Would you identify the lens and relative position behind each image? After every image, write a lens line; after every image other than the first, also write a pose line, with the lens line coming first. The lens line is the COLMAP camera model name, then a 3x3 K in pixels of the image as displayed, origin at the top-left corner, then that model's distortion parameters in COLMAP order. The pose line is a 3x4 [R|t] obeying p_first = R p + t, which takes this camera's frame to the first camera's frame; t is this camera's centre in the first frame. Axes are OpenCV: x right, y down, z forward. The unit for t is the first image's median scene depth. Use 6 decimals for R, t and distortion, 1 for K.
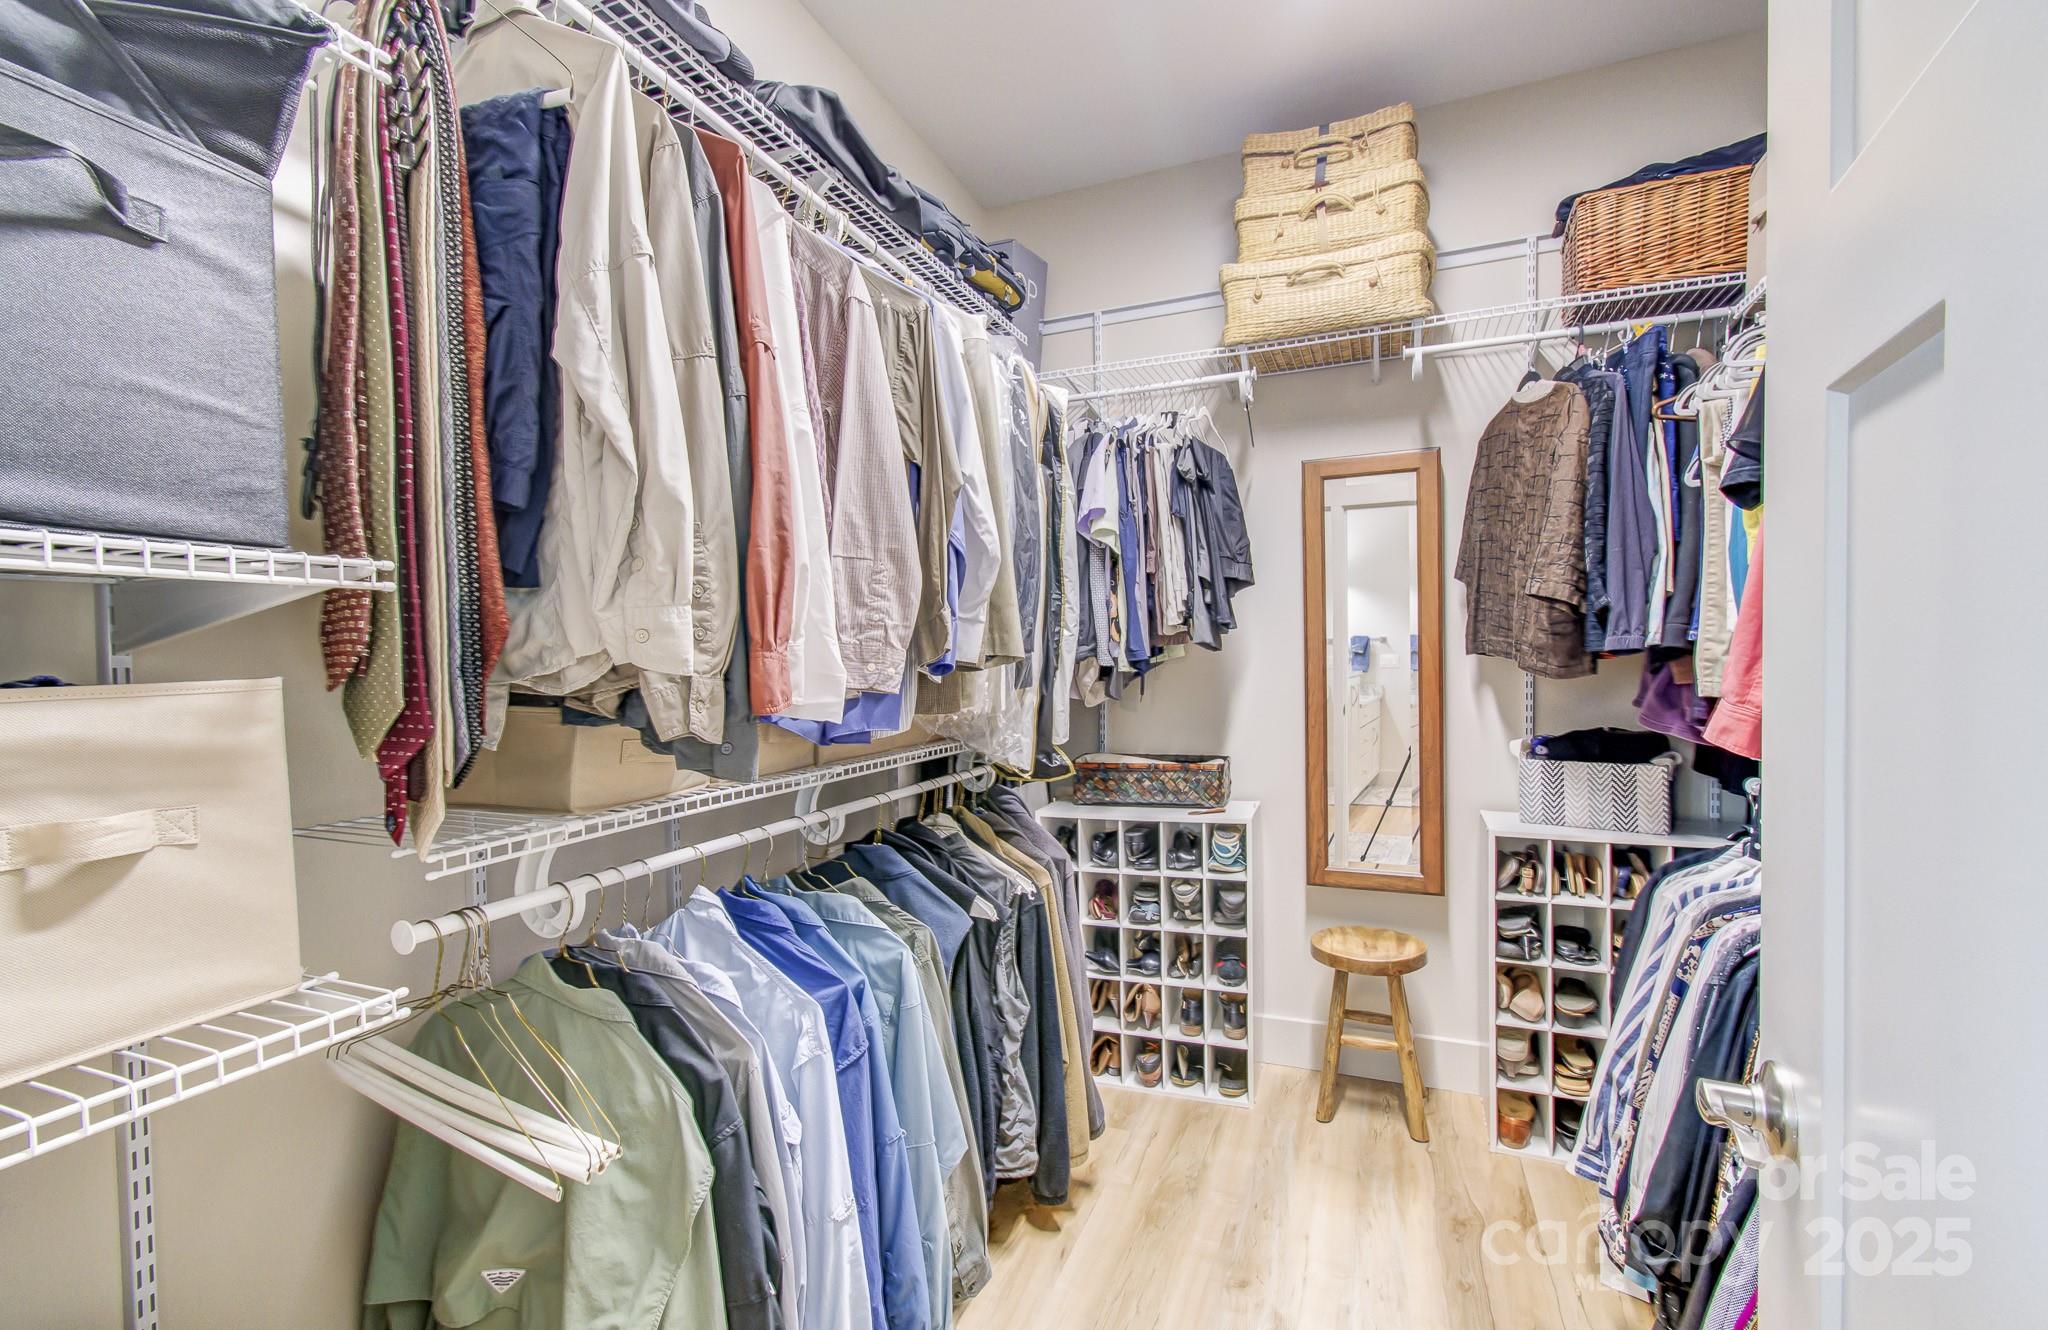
lens RADIAL K [[890.6, 0, 1024.0], [0, 890.6, 665.0], [0, 0, 1]] dist [0.000129, 0.000137]
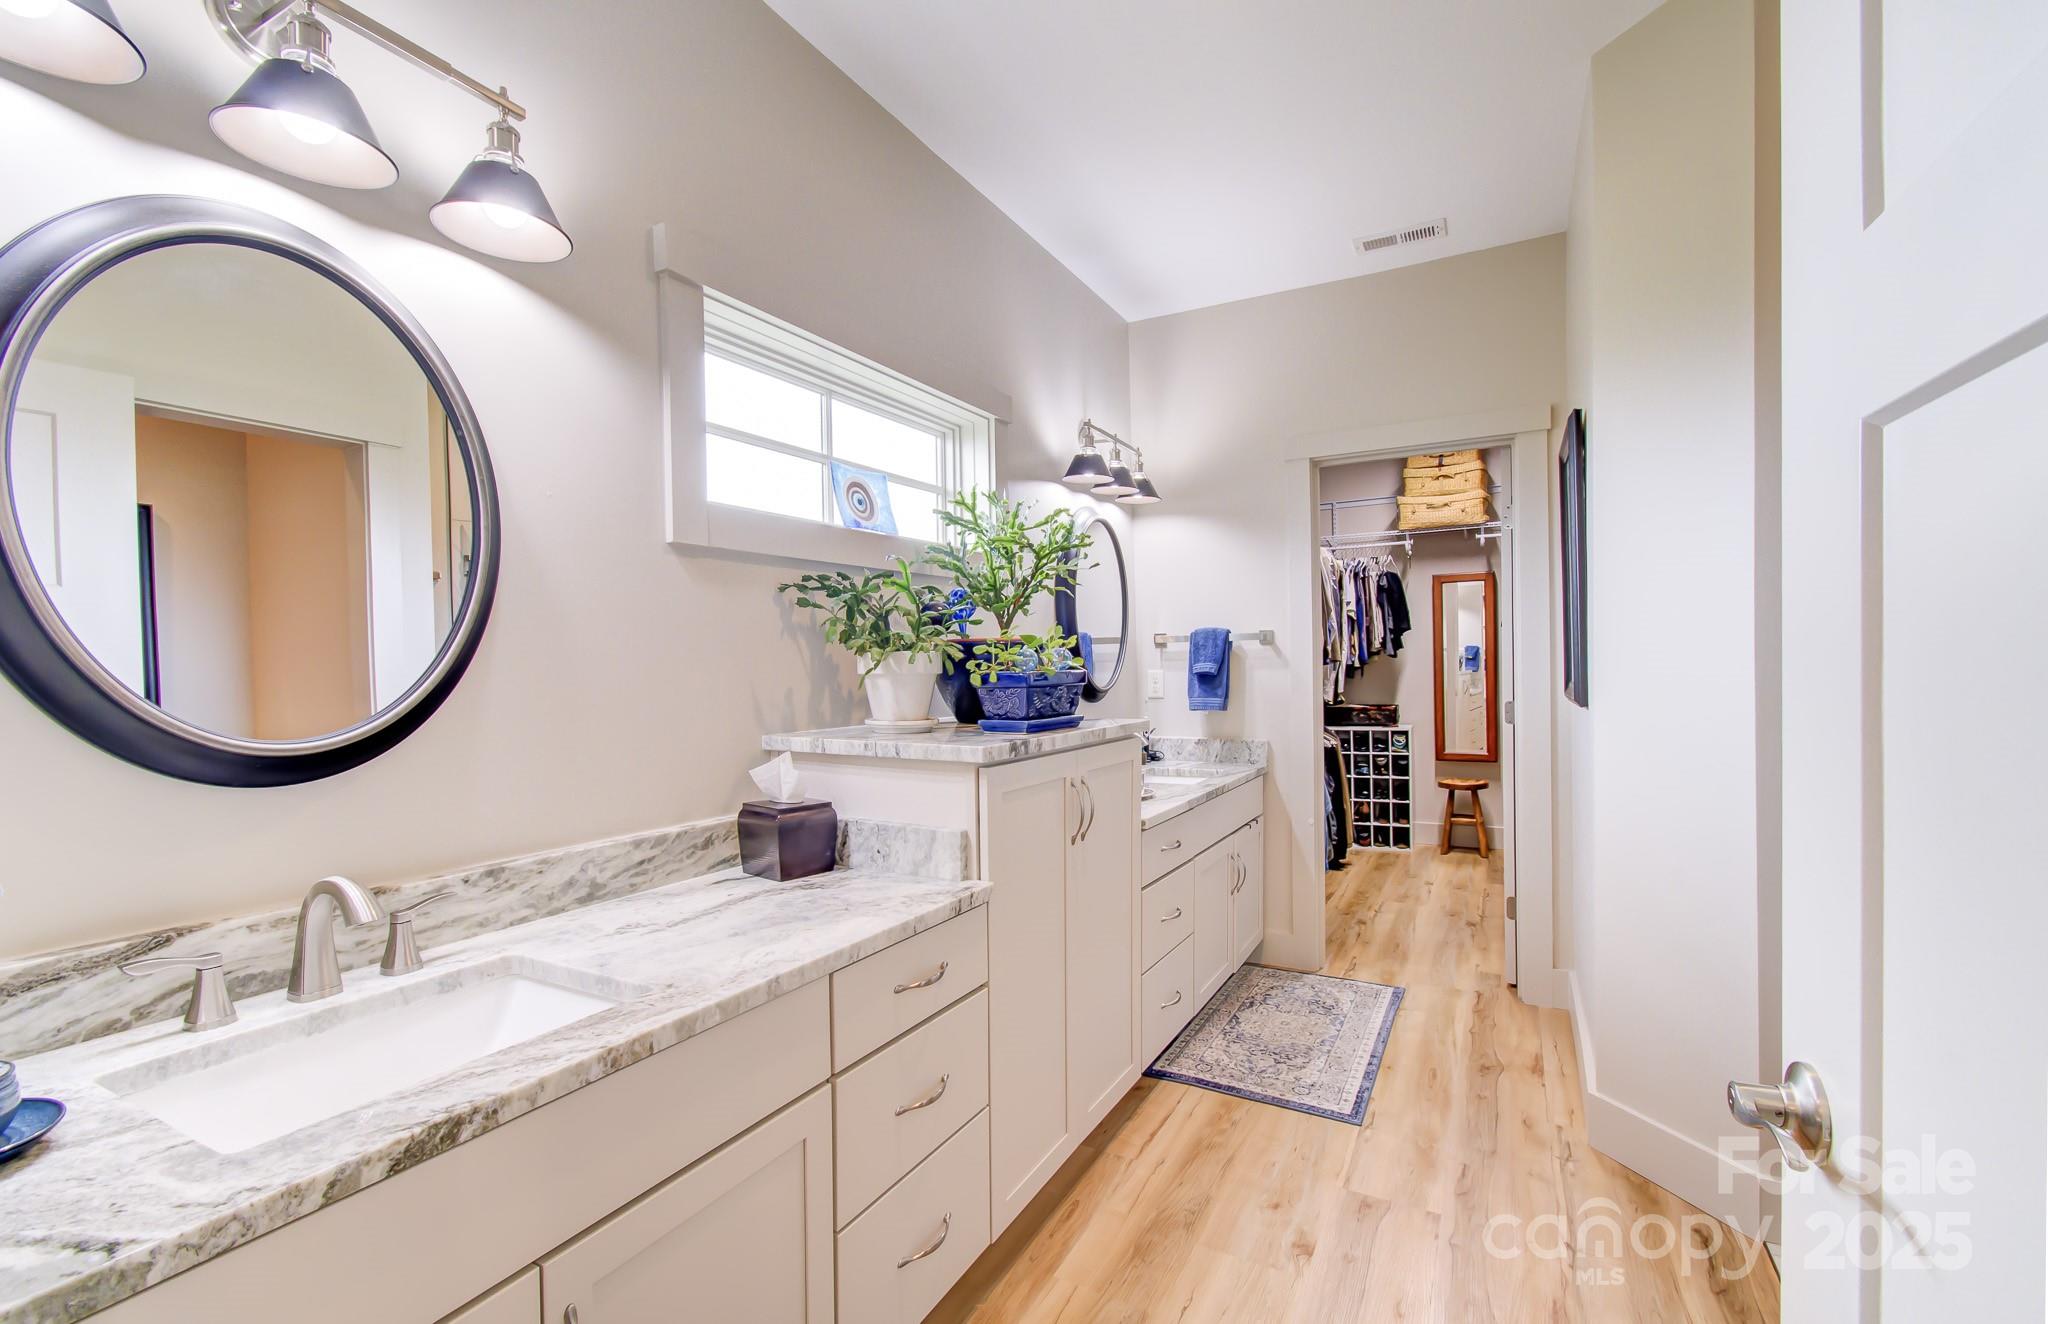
lens RADIAL K [[890.6, 0, 1024.0], [0, 890.6, 662.0], [0, 0, 1]] dist [0.000129, 0.000137]
pose [[0.993462, -0.000329, -0.114164, -0.495871], [-0.000819, 0.999950, -0.010009, 0.019475], [0.114161, 0.010037, 0.993412, -1.470507]]
